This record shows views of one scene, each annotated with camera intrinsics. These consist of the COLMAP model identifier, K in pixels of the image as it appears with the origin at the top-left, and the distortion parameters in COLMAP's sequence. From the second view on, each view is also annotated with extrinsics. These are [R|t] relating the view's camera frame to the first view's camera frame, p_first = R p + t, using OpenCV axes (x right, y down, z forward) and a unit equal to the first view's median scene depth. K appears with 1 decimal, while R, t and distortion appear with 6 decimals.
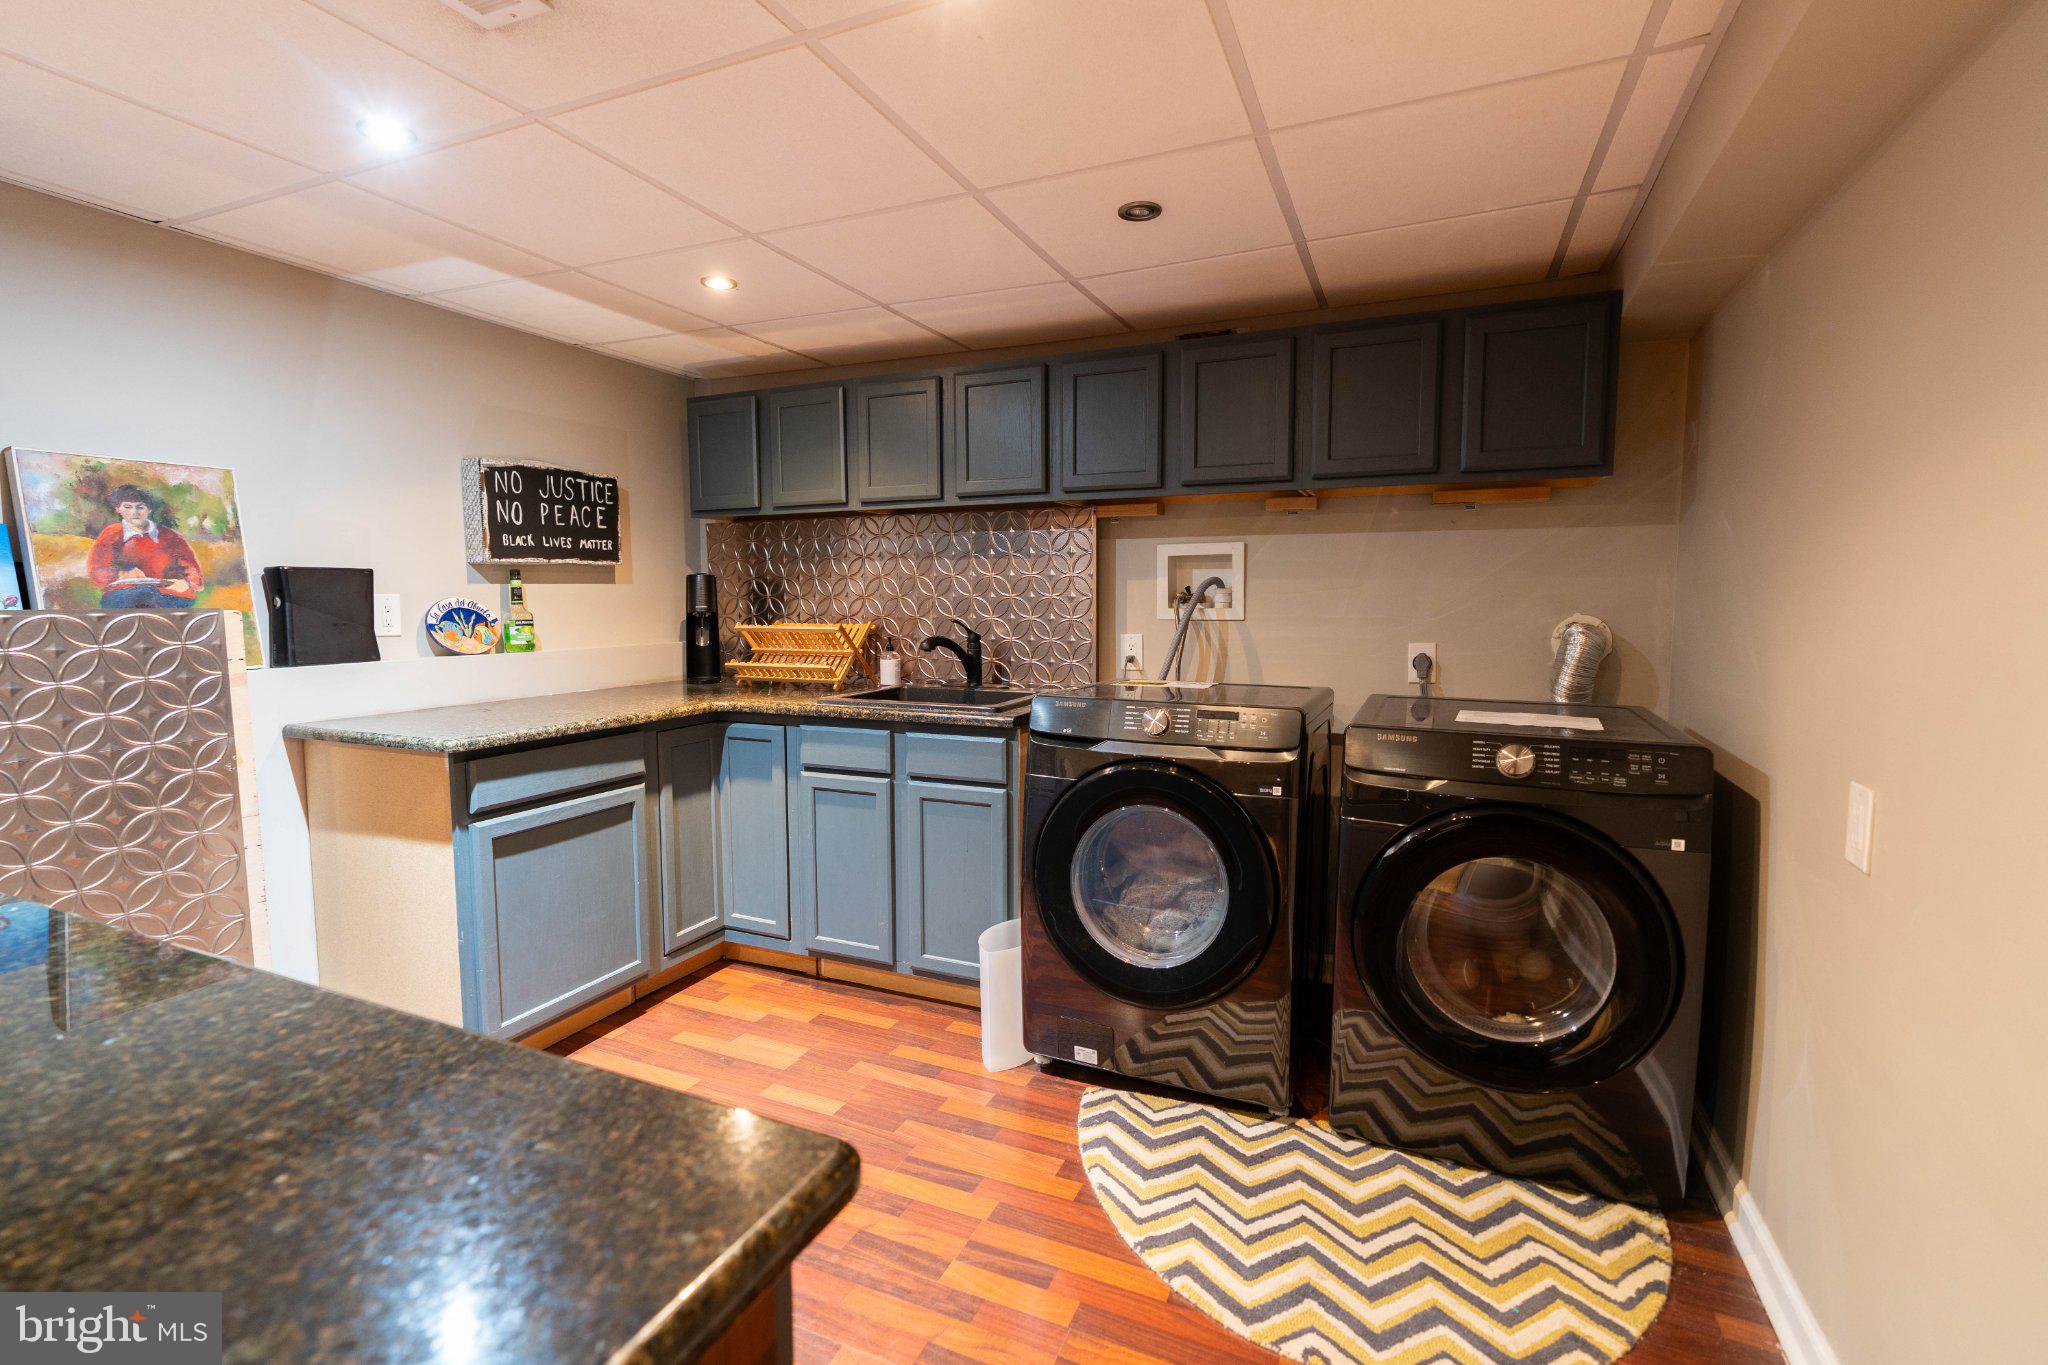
lens RADIAL K [[918.3, 0, 1011.8], [0, 918.3, 669.0], [0, 0, 1]] dist [-0.002139, 0.000088]
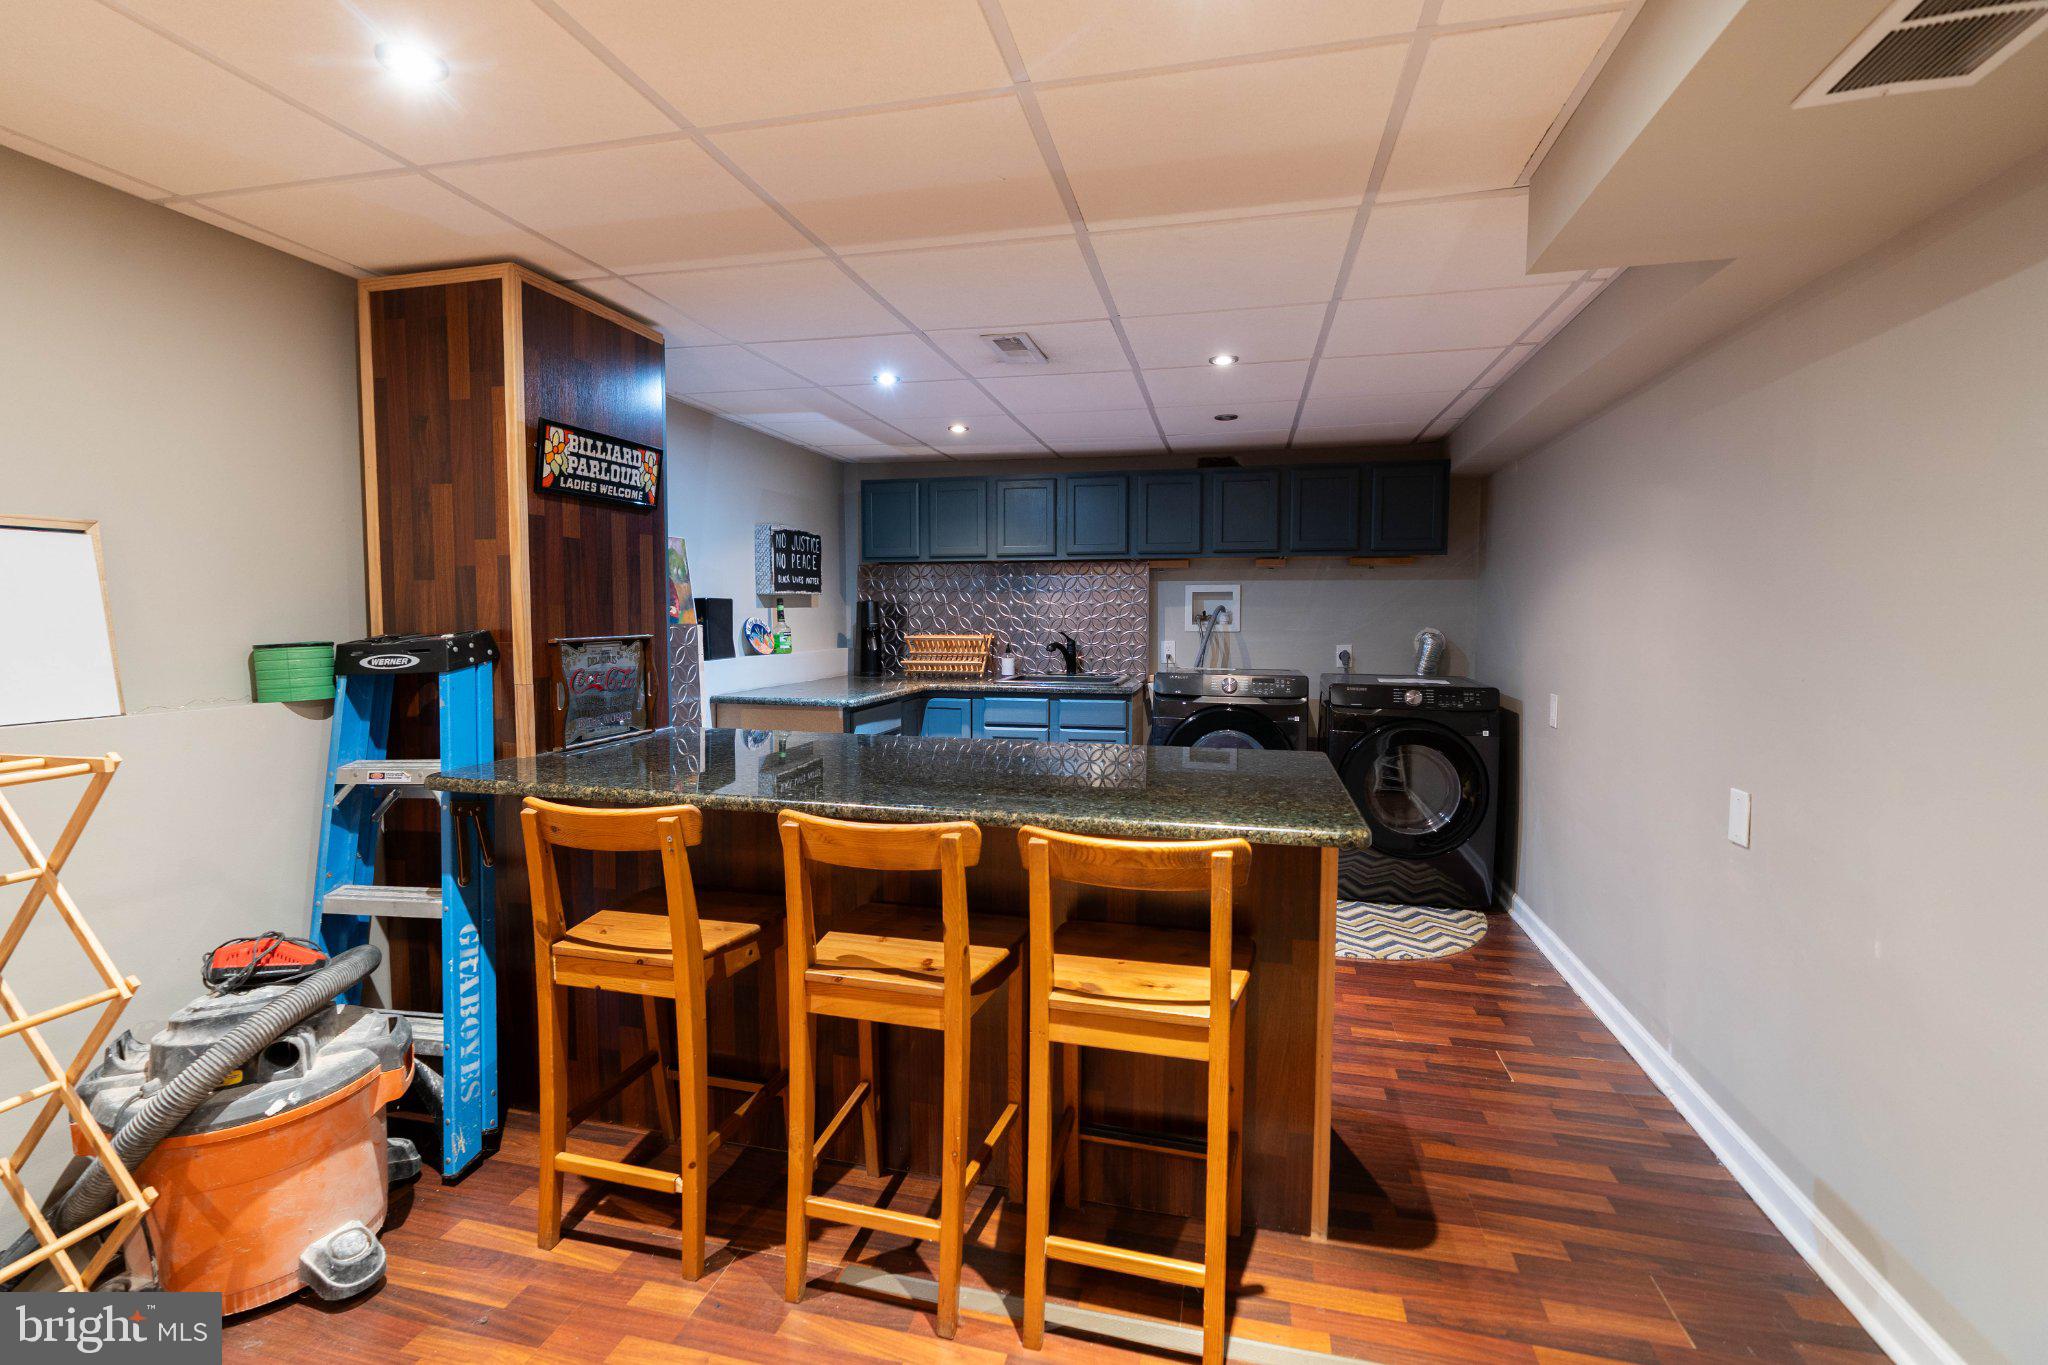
lens RADIAL K [[918.3, 0, 1011.8], [0, 918.3, 669.0], [0, 0, 1]] dist [-0.002139, 0.000088]
pose [[0.984154, -0.007441, 0.177160, -0.517955], [0.011068, 0.999749, -0.019494, 0.047890], [-0.176971, 0.021145, 0.983989, -0.640487]]
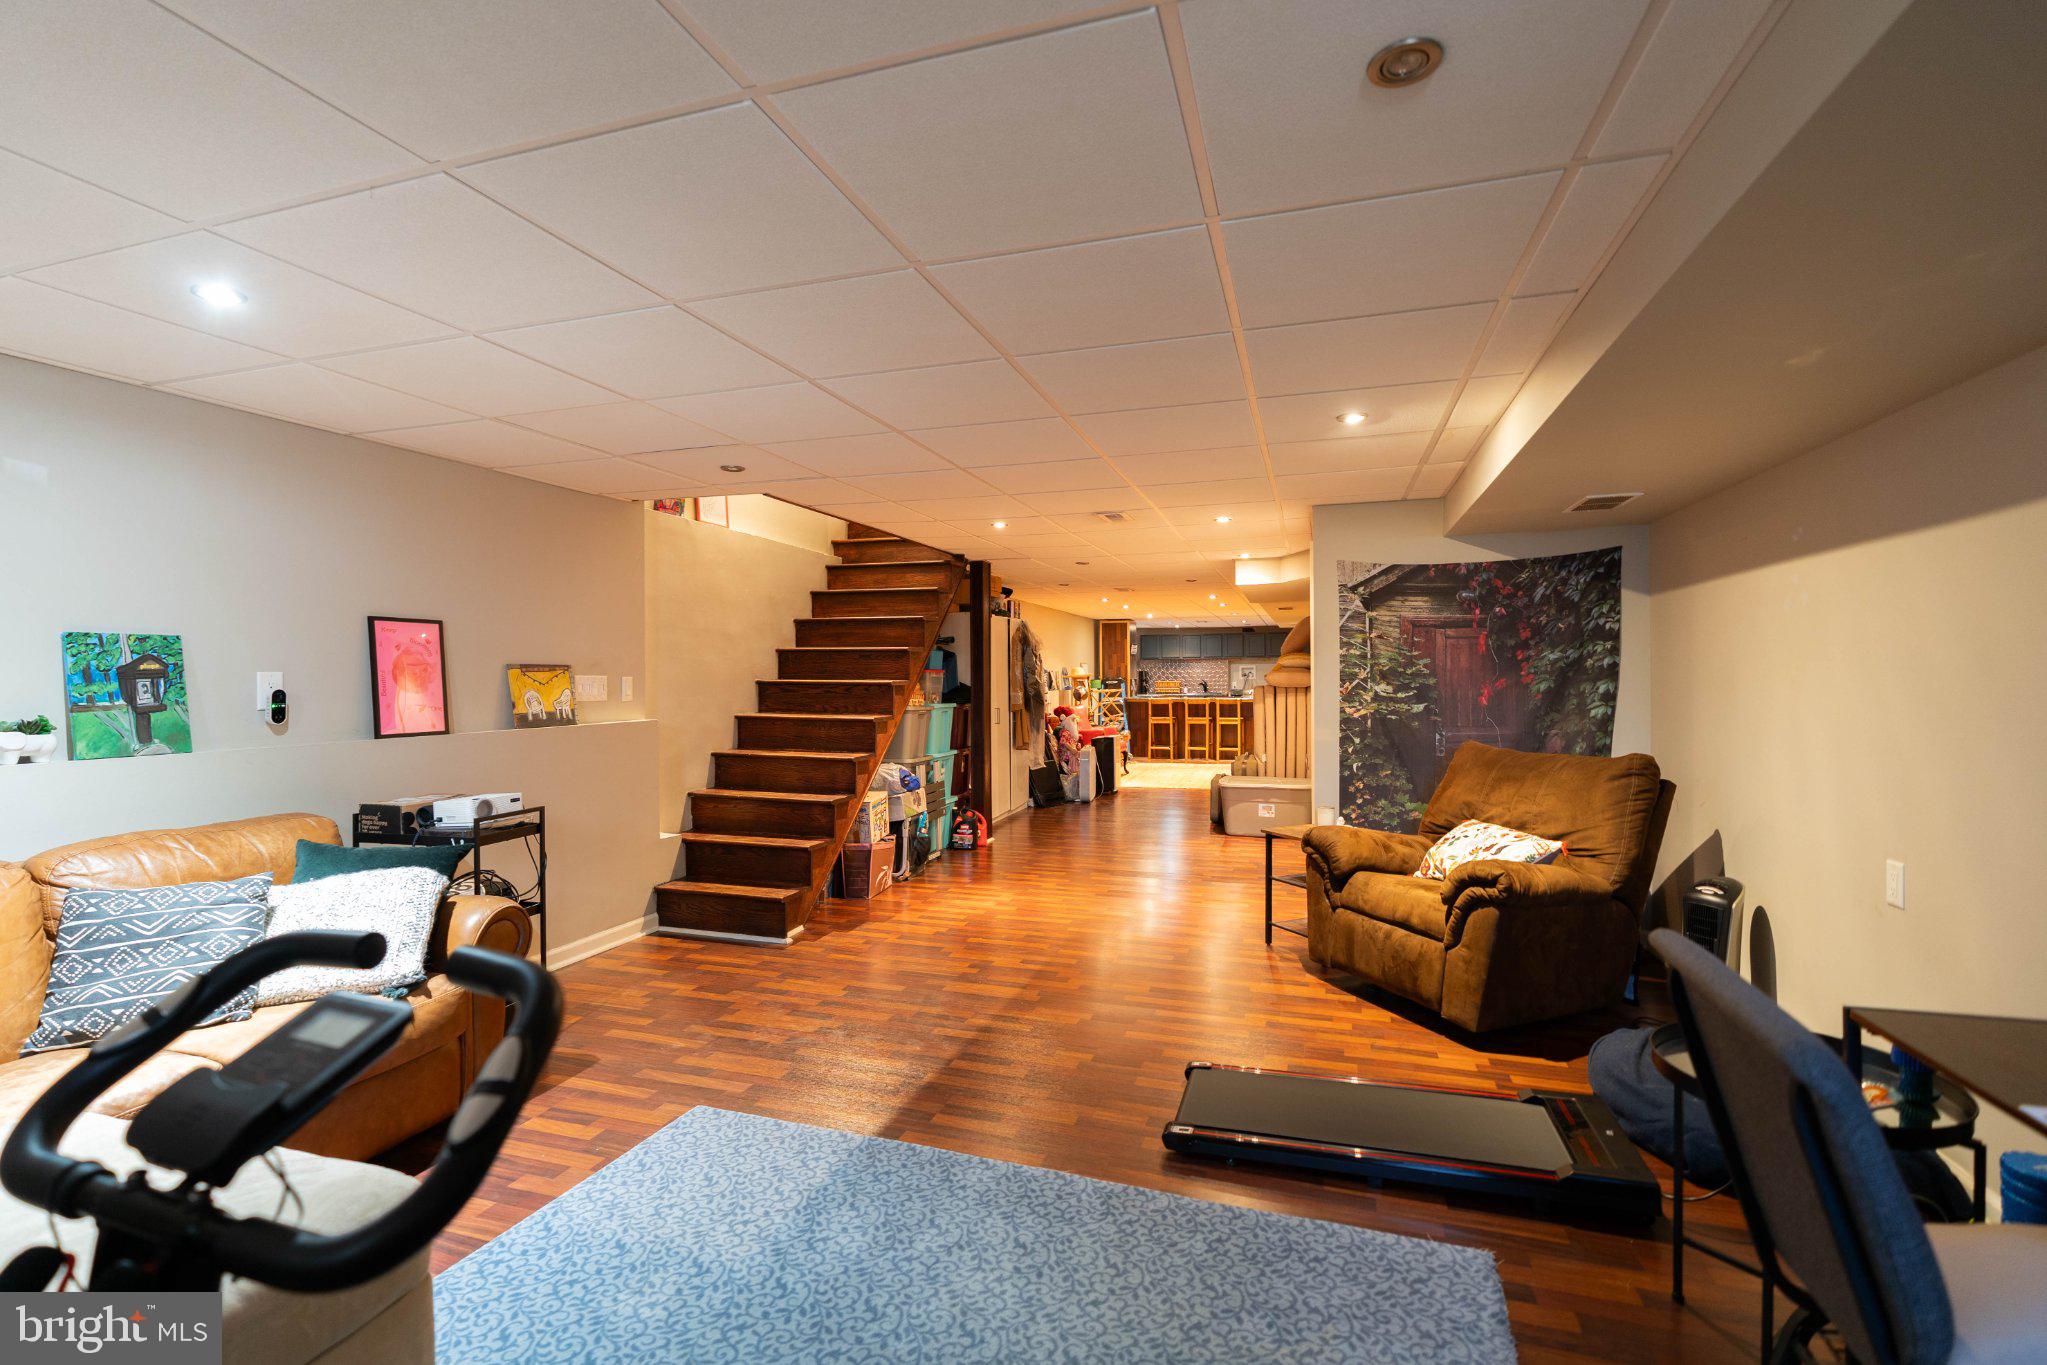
lens RADIAL K [[917.8, 0, 1011.3], [0, 917.8, 669.0], [0, 0, 1]] dist [-0.002139, 0.000088]
pose [[0.994549, -0.000838, 0.104262, -2.143163], [0.009852, 0.996249, -0.085967, 0.416824], [-0.103799, 0.086525, 0.990827, -5.205168]]
